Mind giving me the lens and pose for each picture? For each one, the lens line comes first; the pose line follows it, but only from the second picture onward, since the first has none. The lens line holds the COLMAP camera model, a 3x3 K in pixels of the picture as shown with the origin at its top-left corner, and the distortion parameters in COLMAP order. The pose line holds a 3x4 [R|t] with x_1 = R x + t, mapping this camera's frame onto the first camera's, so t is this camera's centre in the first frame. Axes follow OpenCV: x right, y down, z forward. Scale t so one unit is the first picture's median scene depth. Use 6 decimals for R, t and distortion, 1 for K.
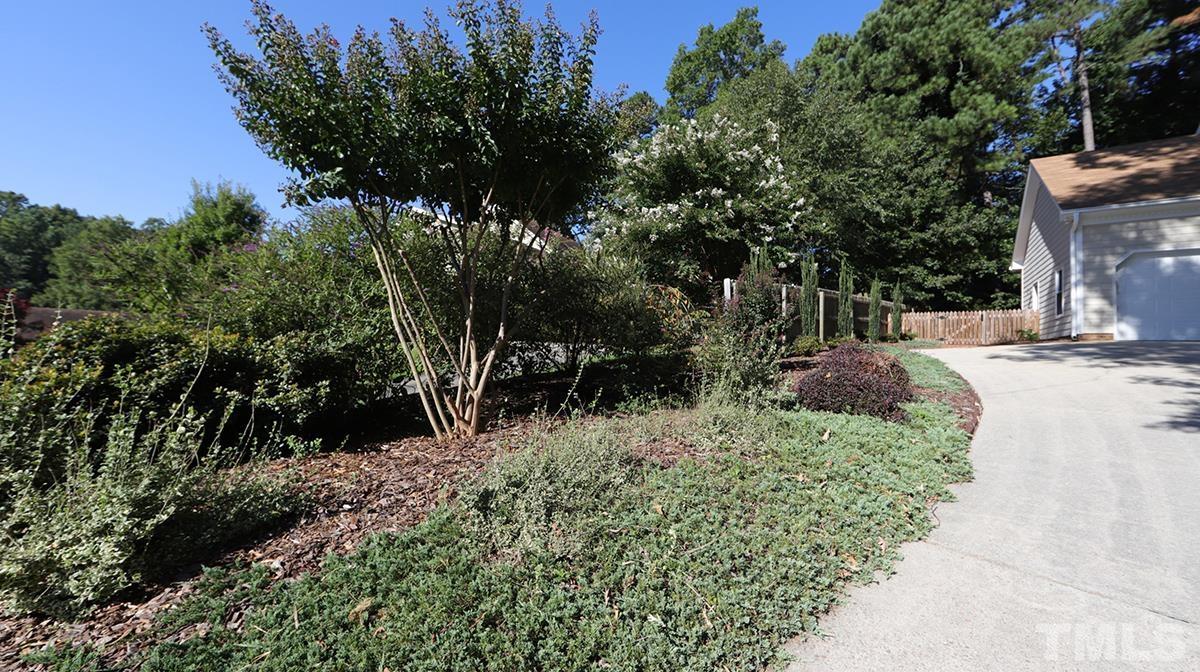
lens RADIAL K [[471.0, 0, 607.0], [0, 471.0, 338.6], [0, 0, 1]] dist [0.001836, 0.000680]
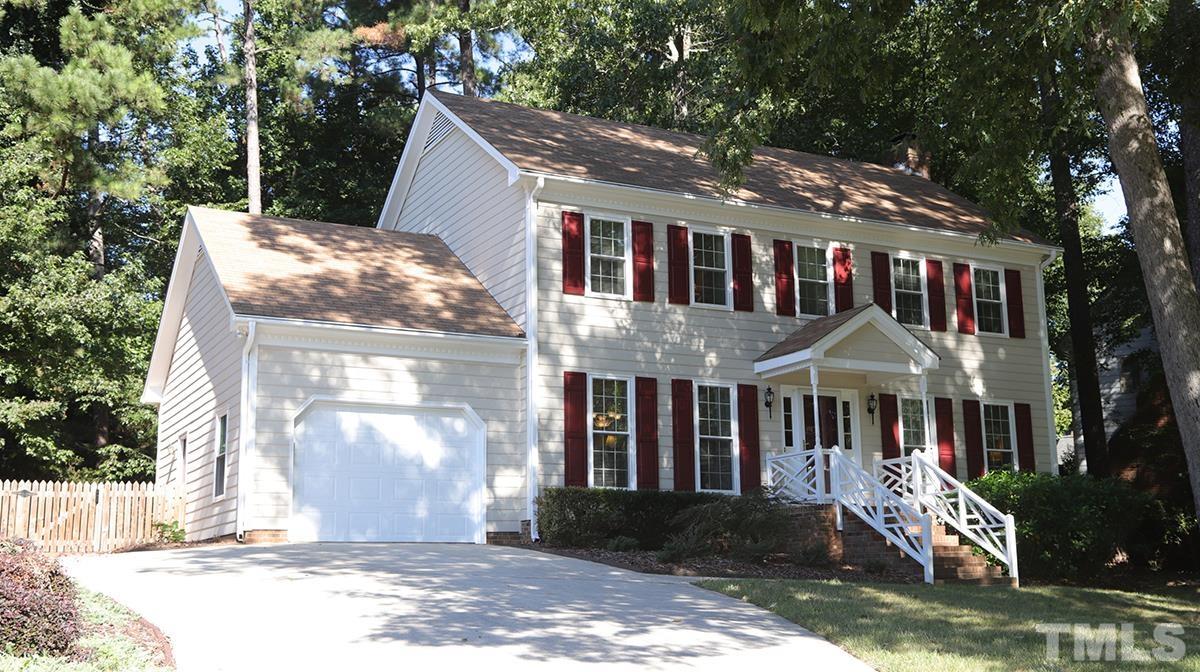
lens RADIAL K [[1377.0, 0, 600.2], [0, 1377.0, 334.4], [0, 0, 1]] dist [-0.023396, 0.000000]
pose [[0.480805, 0.138227, 0.865864, -0.173666], [-0.001854, 0.987654, -0.156640, 0.009854], [-0.876825, 0.073708, 0.475126, -0.118424]]
